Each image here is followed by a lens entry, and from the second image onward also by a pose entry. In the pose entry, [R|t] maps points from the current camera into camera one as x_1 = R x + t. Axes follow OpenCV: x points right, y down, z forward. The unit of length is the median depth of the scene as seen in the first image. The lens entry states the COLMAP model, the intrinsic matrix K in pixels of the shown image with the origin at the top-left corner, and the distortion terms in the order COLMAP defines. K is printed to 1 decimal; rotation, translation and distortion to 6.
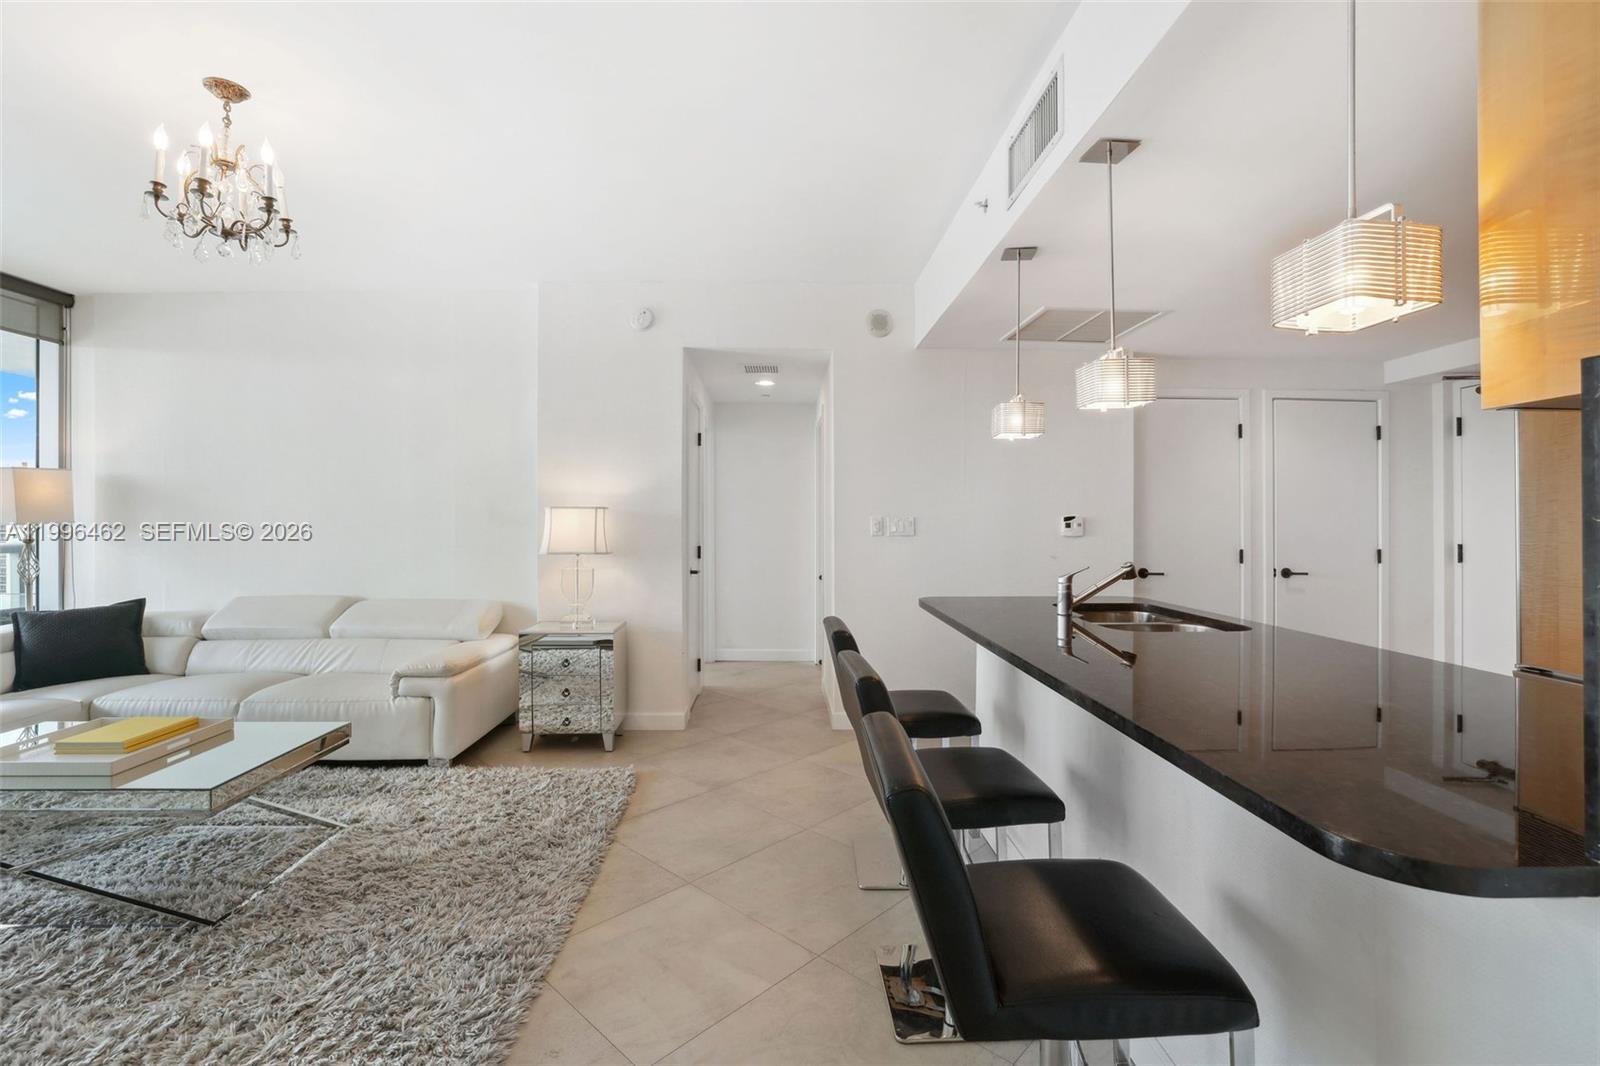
lens RADIAL K [[684.1, 0, 806.9], [0, 684.1, 510.4], [0, 0, 1]] dist [-0.001384, 0.000398]
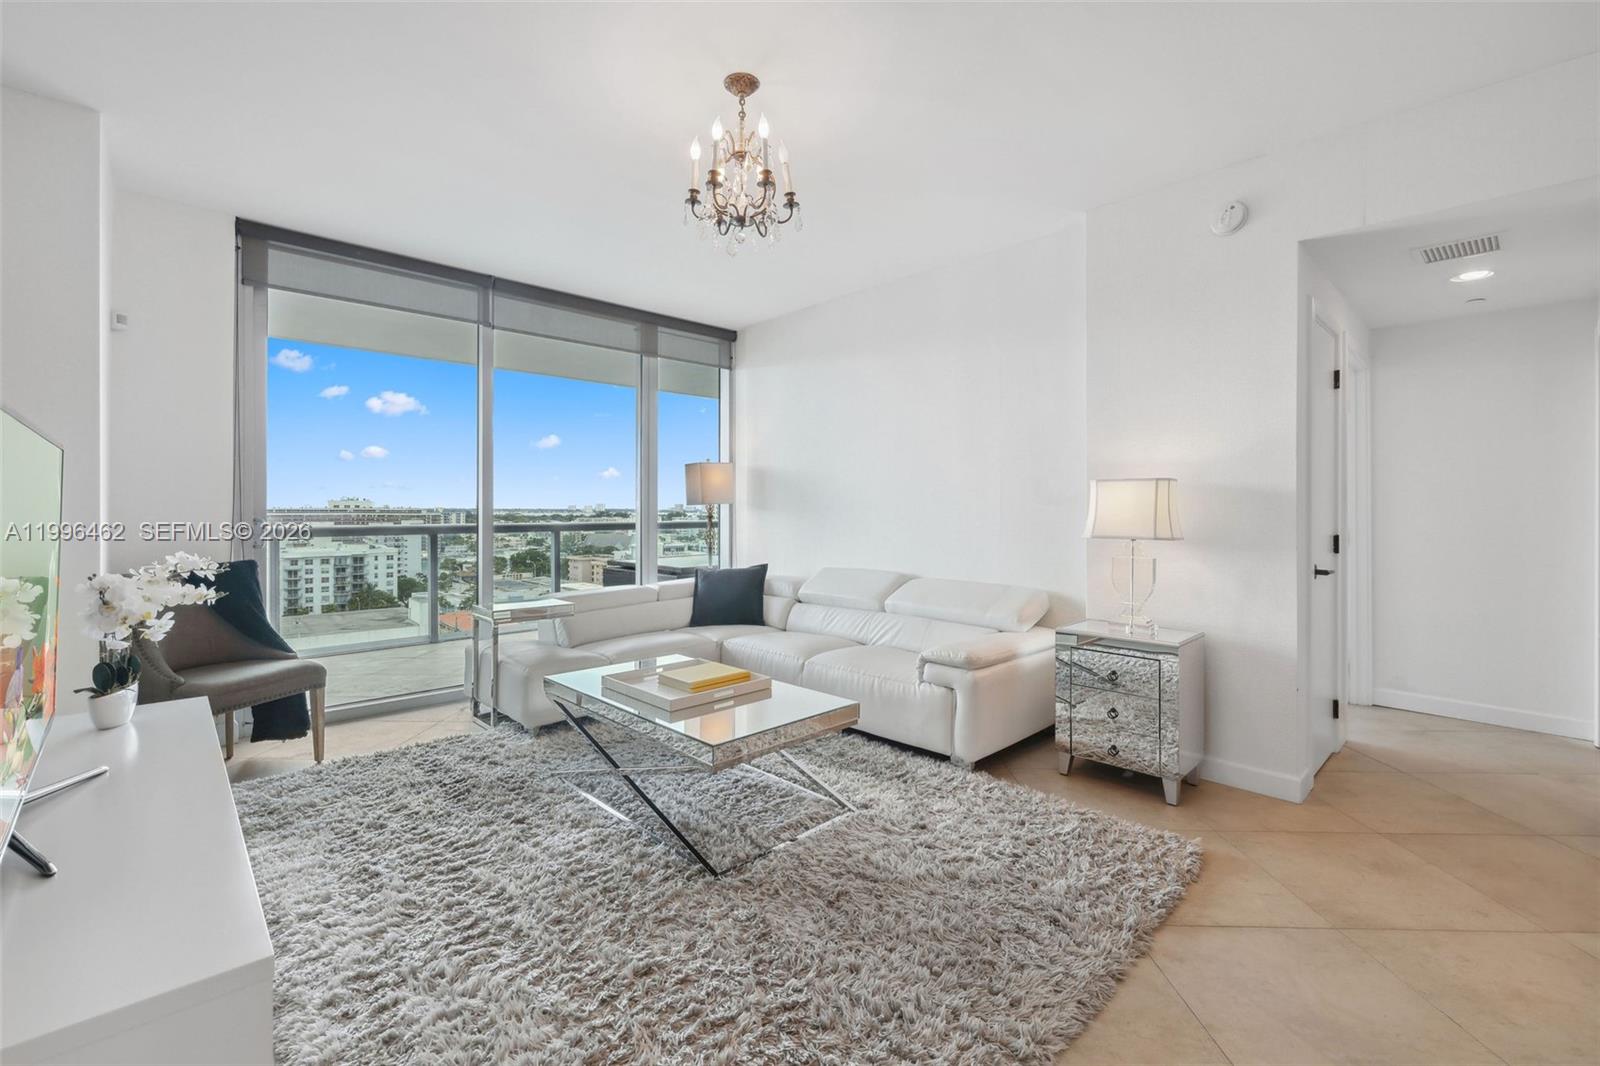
lens RADIAL K [[684.1, 0, 806.9], [0, 684.1, 510.4], [0, 0, 1]] dist [-0.001384, 0.000398]
pose [[0.663428, -0.002062, -0.748238, 0.005323], [0.013572, 0.999865, 0.009278, 0.024523], [0.748117, -0.016311, 0.663366, 0.264980]]
